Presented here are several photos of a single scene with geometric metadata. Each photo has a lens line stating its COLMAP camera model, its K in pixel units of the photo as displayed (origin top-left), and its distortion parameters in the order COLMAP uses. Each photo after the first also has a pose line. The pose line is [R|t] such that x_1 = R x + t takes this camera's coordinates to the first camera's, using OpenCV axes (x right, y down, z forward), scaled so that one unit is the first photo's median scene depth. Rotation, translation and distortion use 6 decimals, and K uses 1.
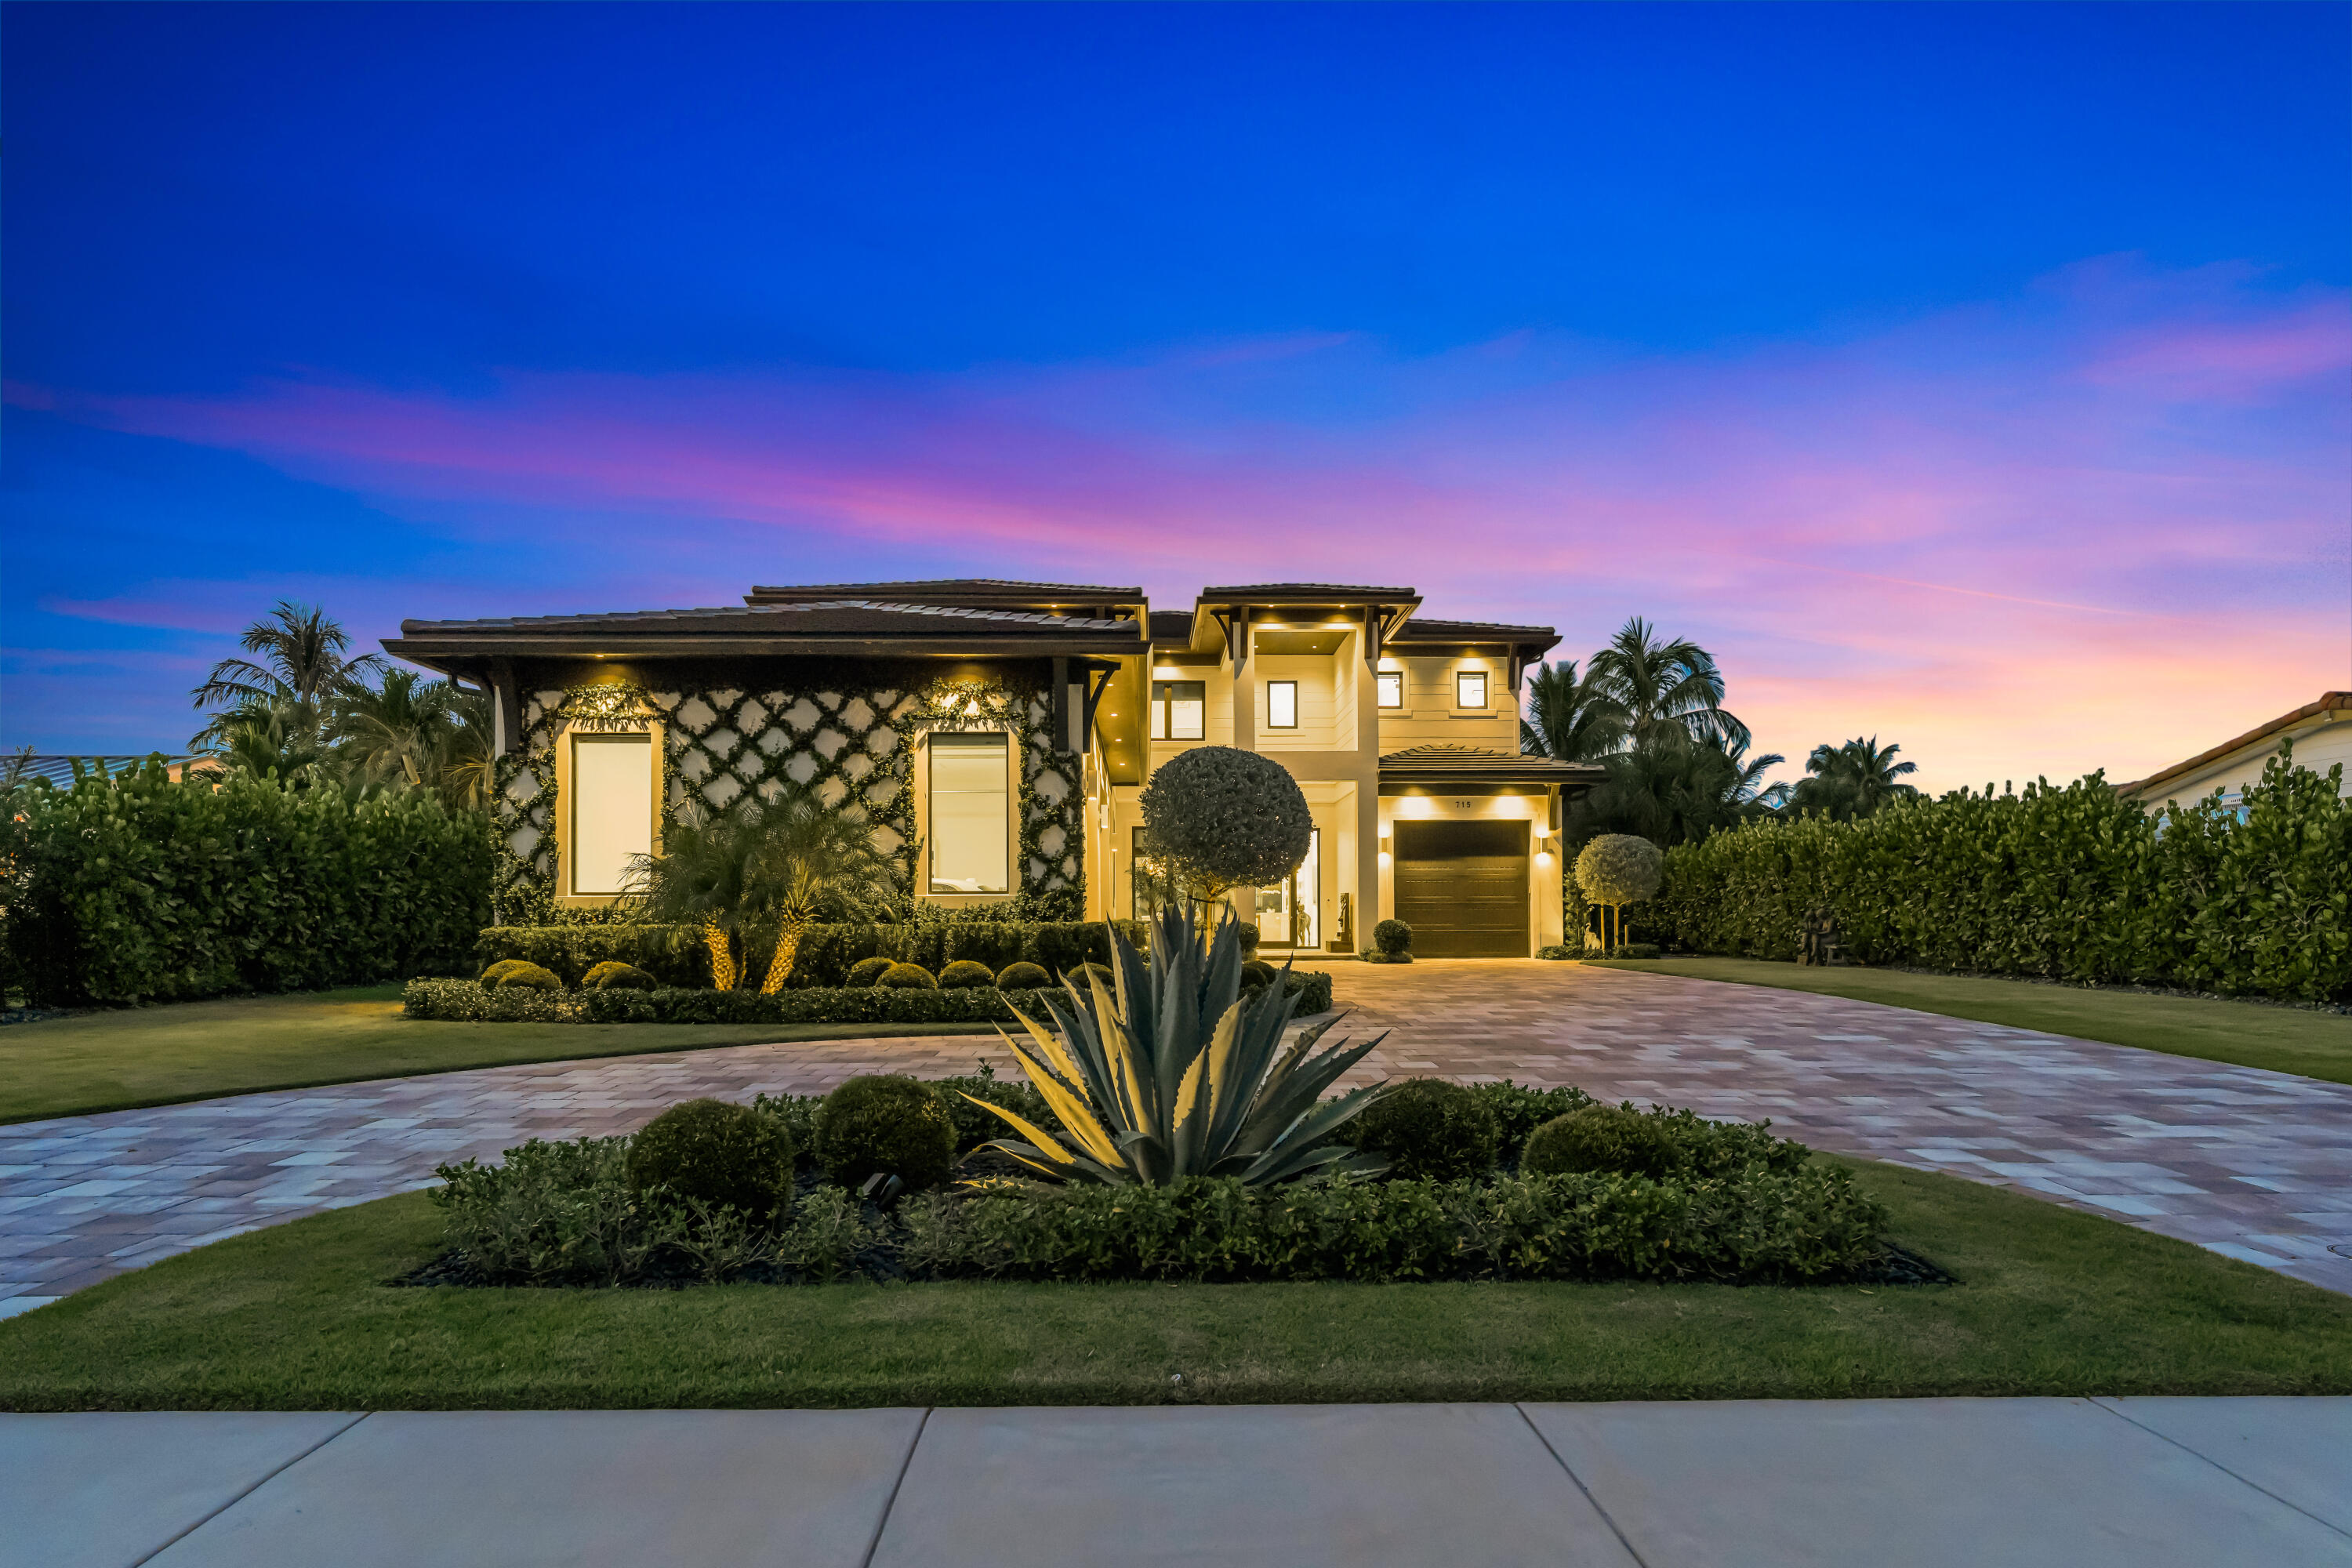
lens RADIAL K [[1243.0, 0, 1177.4], [0, 1243.0, 892.8], [0, 0, 1]] dist [-0.004700, 0.002746]
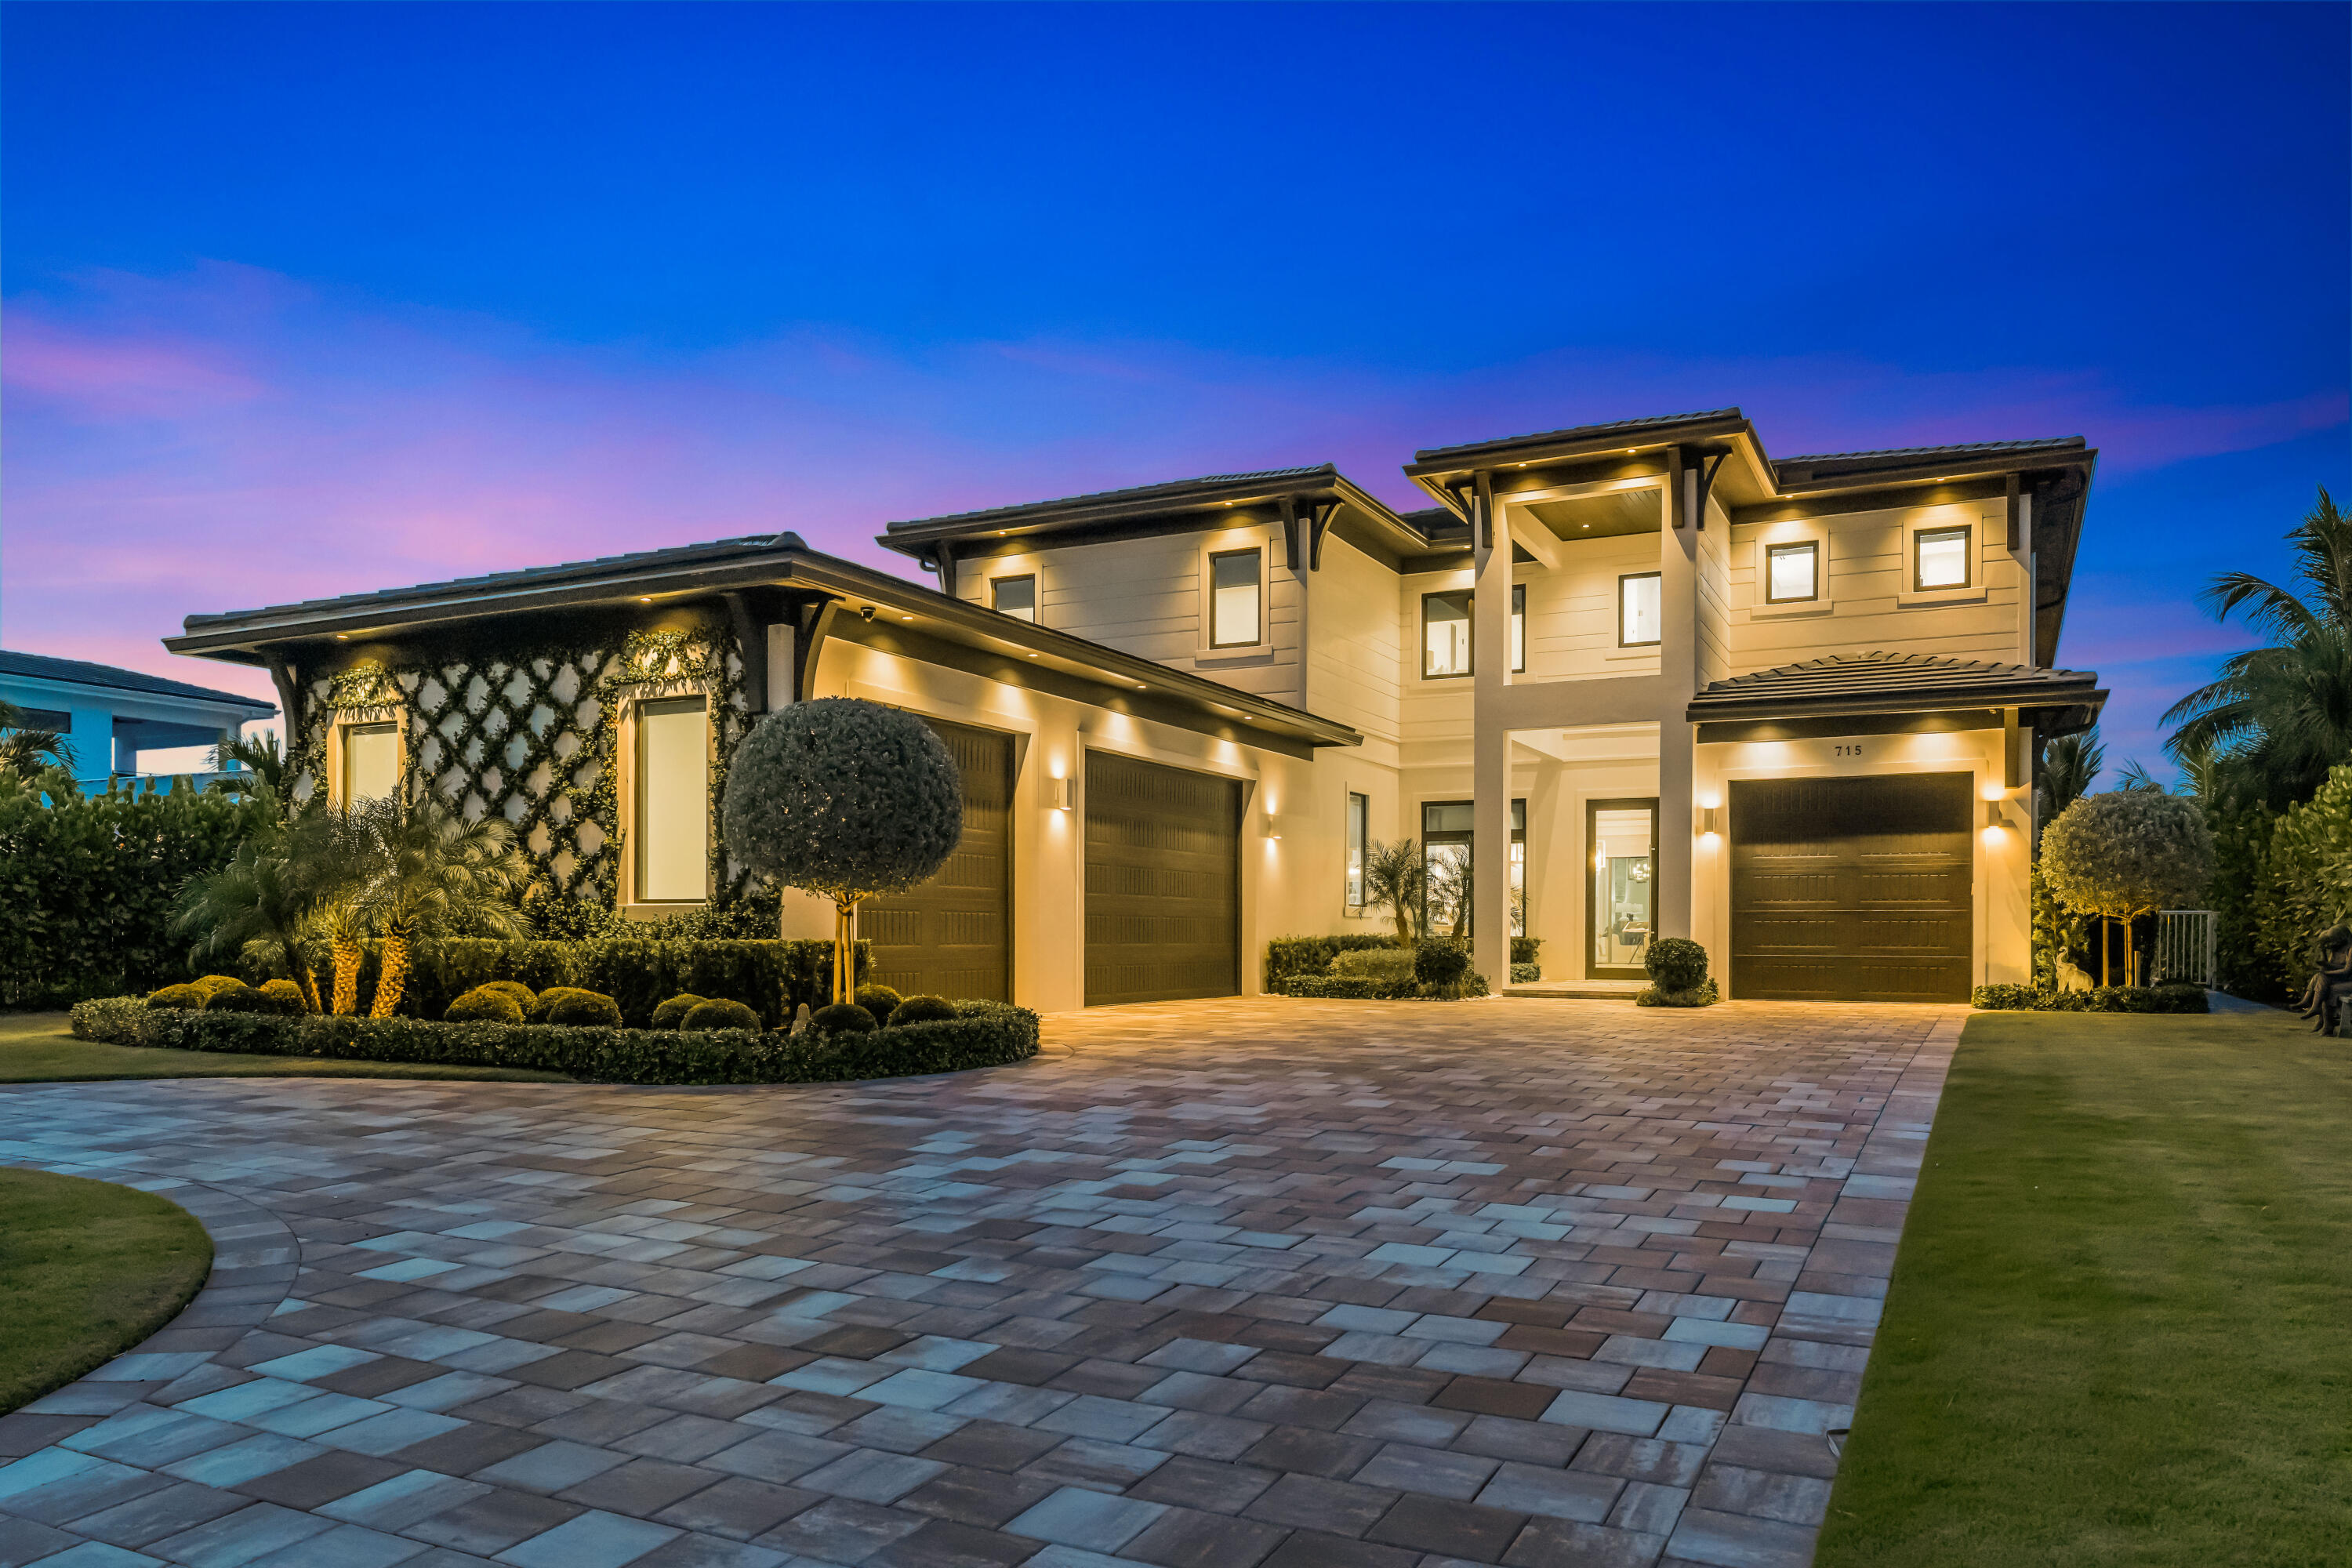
lens RADIAL K [[1639.1, 0, 1180.6], [0, 1639.1, 939.1], [0, 0, 1]] dist [-0.000856, 0.000473]
pose [[0.877354, 0.009049, -0.479758, 0.612763], [0.004498, 0.999623, 0.027079, -0.002956], [0.479823, -0.025916, 0.876983, 0.244960]]
